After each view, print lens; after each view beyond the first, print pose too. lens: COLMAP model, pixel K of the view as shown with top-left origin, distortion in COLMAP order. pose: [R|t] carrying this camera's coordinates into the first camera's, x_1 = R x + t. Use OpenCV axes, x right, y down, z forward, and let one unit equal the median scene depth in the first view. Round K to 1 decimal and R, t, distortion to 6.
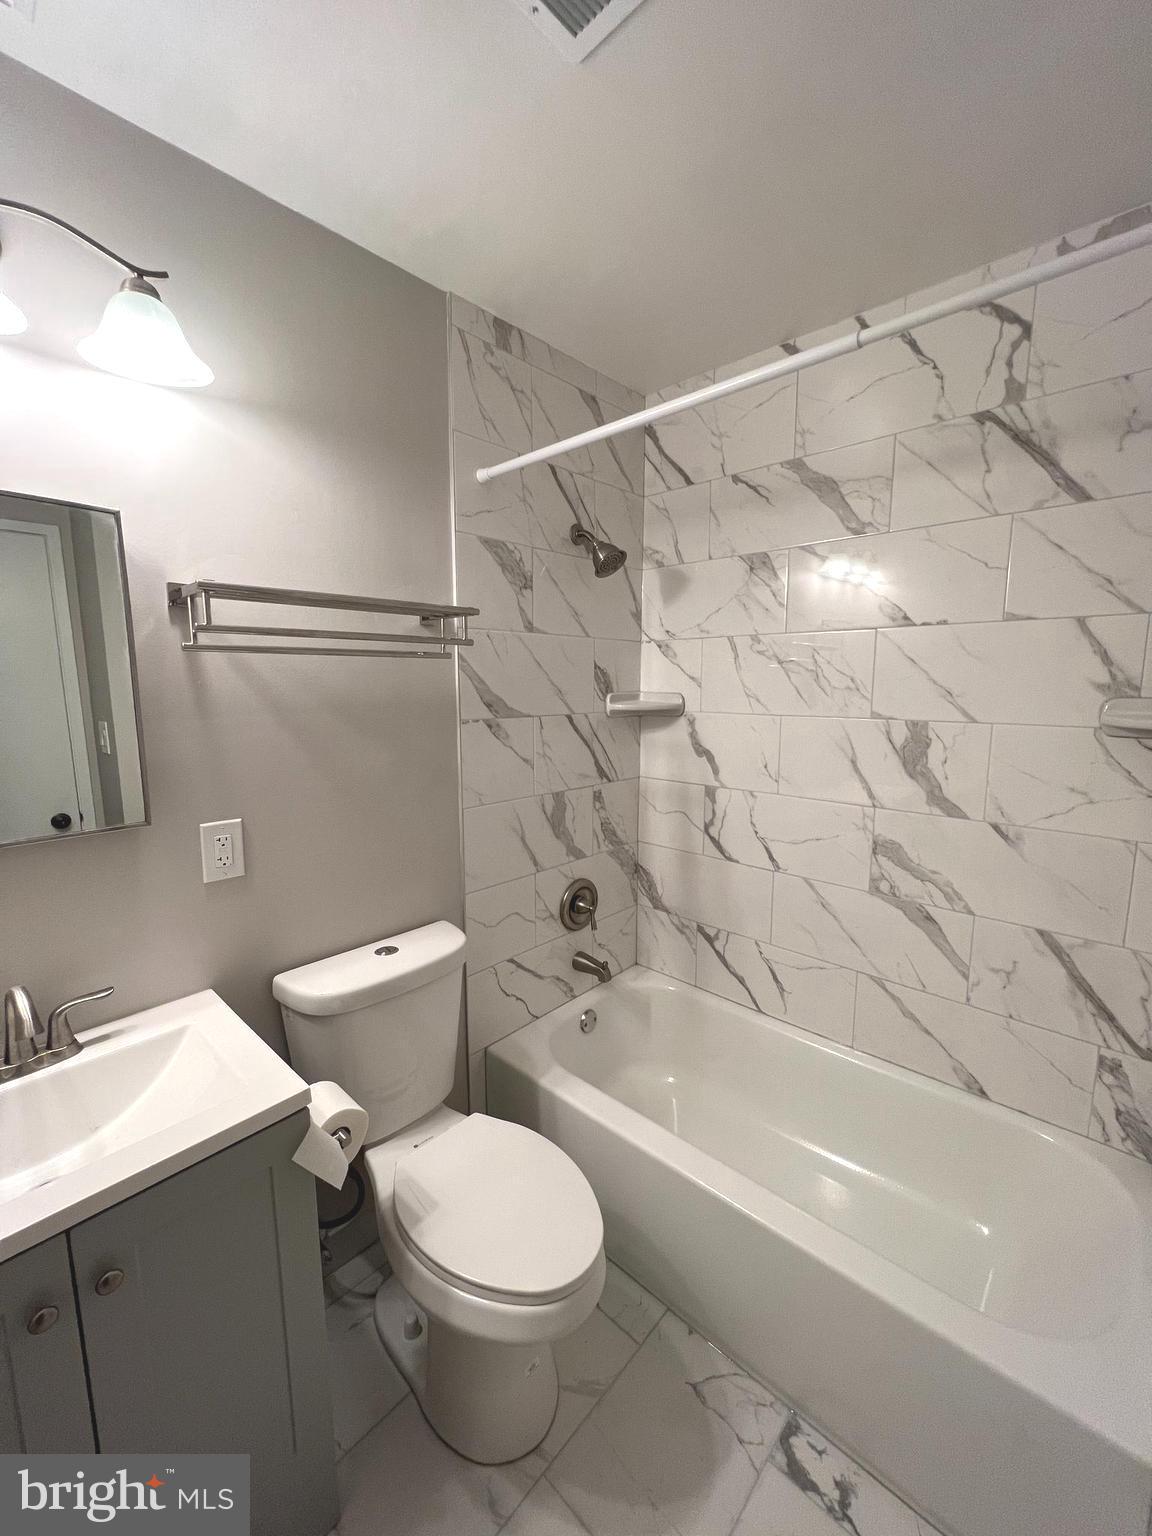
lens RADIAL K [[612.7, 0, 576.0], [0, 612.7, 768.0], [0, 0, 1]] dist [-0.000122, 0.000587]
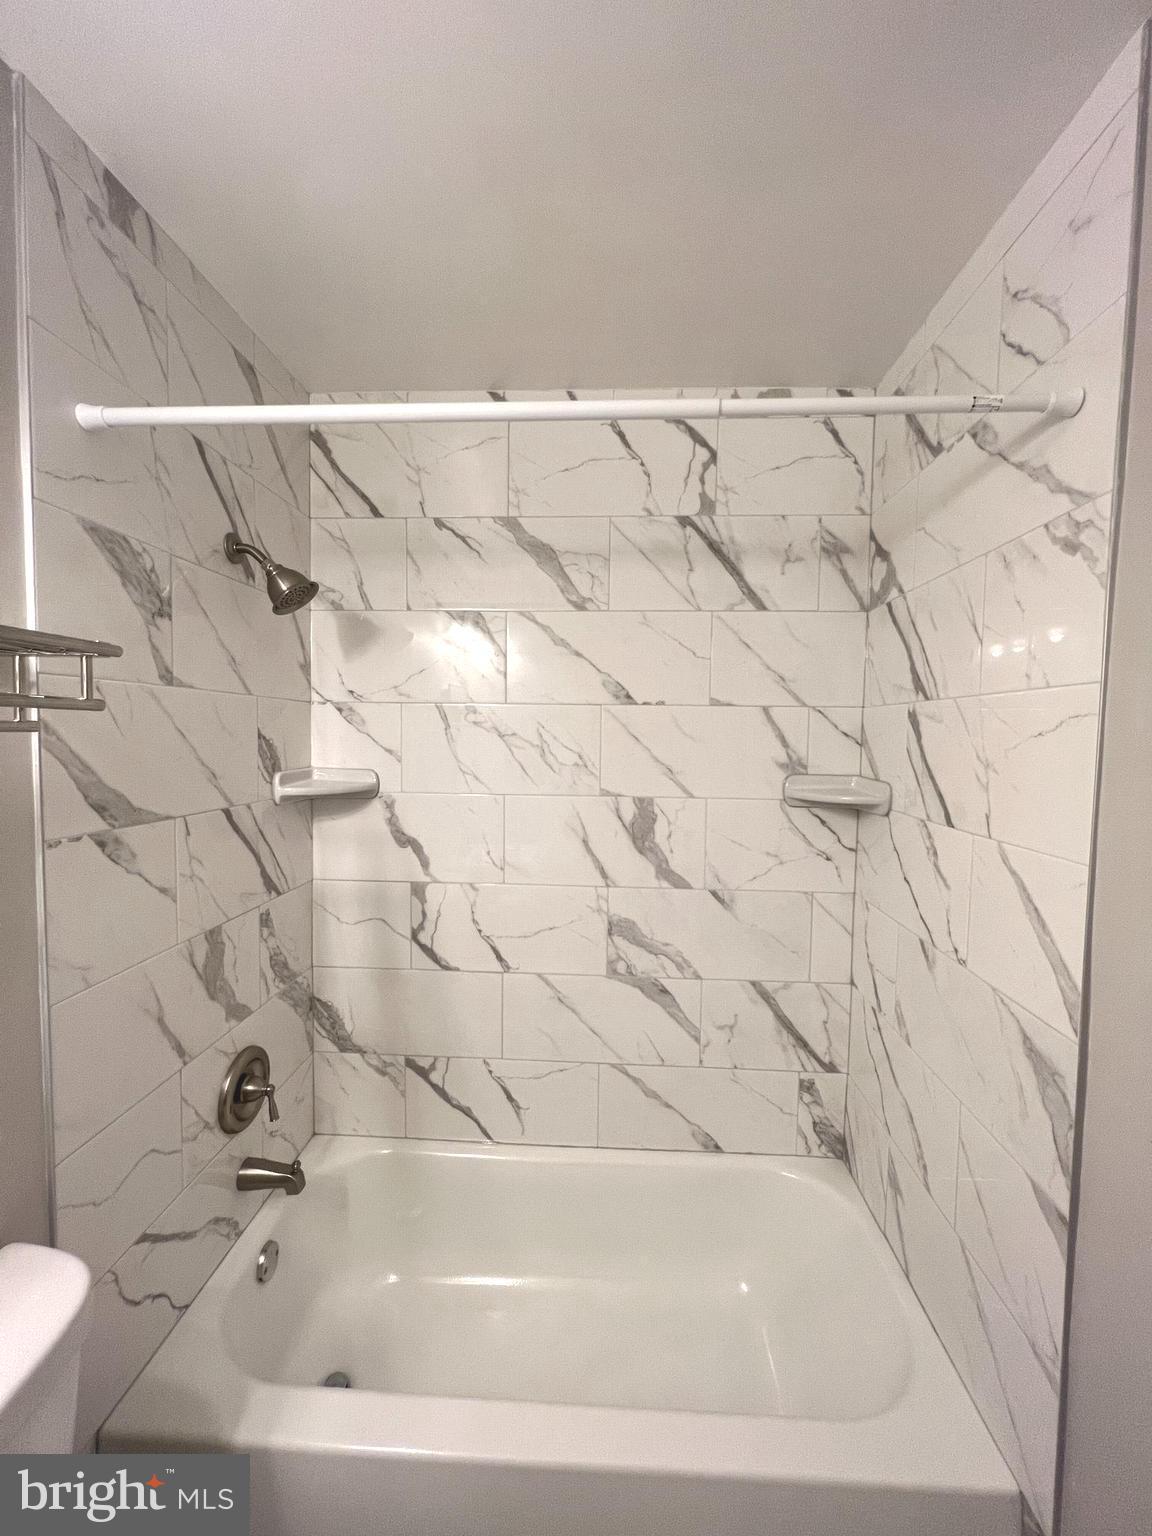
lens RADIAL K [[612.7, 0, 576.0], [0, 612.7, 768.0], [0, 0, 1]] dist [-0.000122, 0.000587]
pose [[0.766366, -0.024808, 0.641924, -0.168016], [0.076771, 0.995630, -0.053175, -0.075299], [-0.637800, 0.090033, 0.764922, 0.274248]]
